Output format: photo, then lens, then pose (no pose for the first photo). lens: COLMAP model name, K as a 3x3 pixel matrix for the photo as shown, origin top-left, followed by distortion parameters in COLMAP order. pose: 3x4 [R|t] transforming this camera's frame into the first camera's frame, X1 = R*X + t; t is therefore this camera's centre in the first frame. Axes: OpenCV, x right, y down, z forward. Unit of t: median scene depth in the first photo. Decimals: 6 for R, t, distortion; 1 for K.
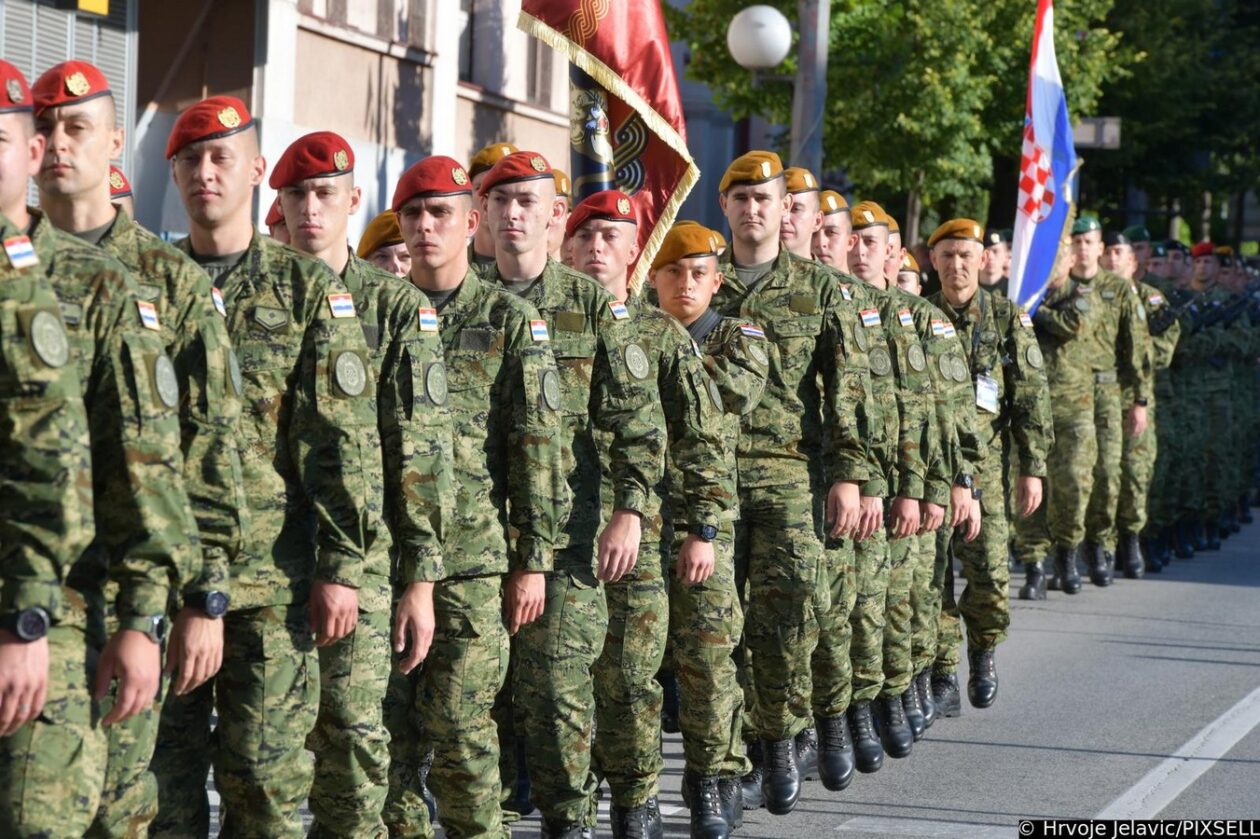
lens RADIAL K [[7729.2, 0, 628.7], [0, 7729.2, 420.8], [0, 0, 1]] dist [4.299915, 0.000000]
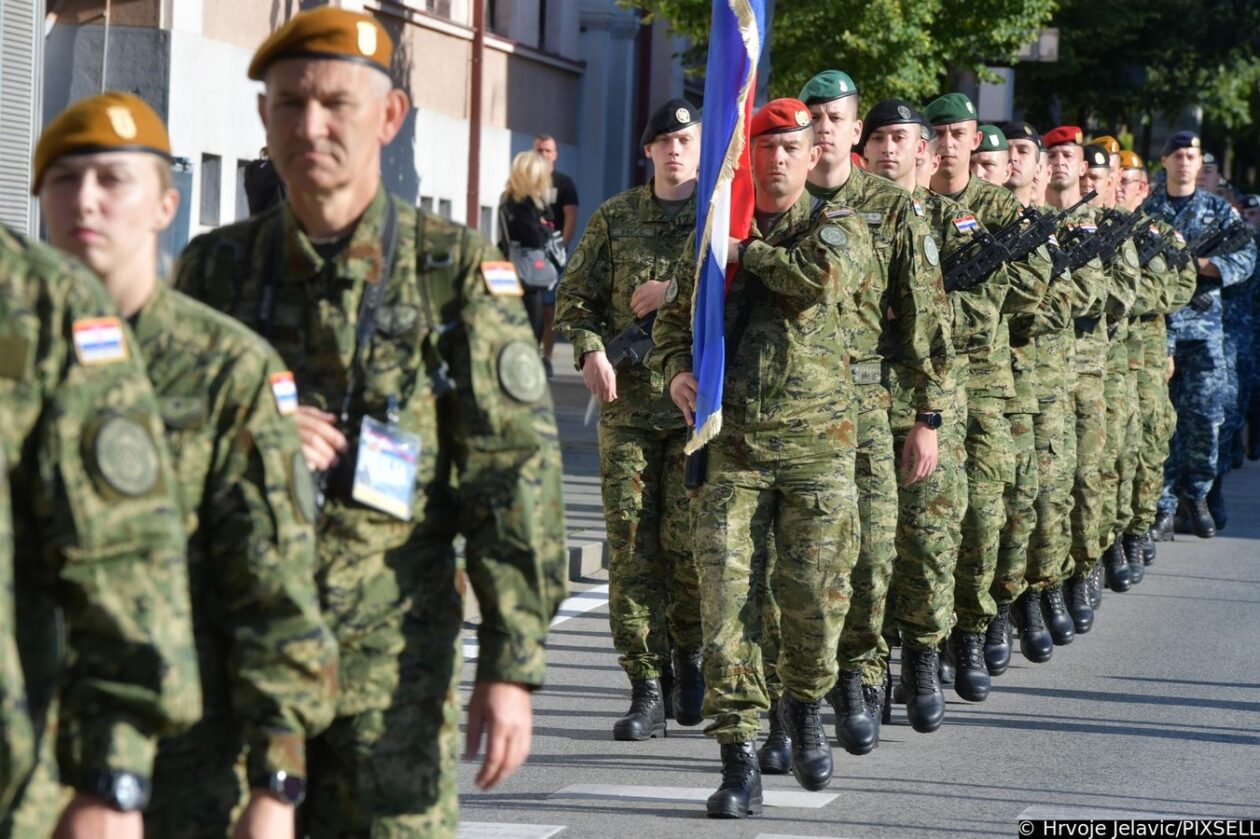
lens RADIAL K [[7729.2, 0, 629.1], [0, 7729.2, 425.8], [0, 0, 1]] dist [4.299915, 0.000000]
pose [[0.999993, -0.001677, 0.003468, 0.055795], [0.001643, 0.999952, 0.009696, -0.009201], [-0.003484, -0.009691, 0.999947, 0.617271]]
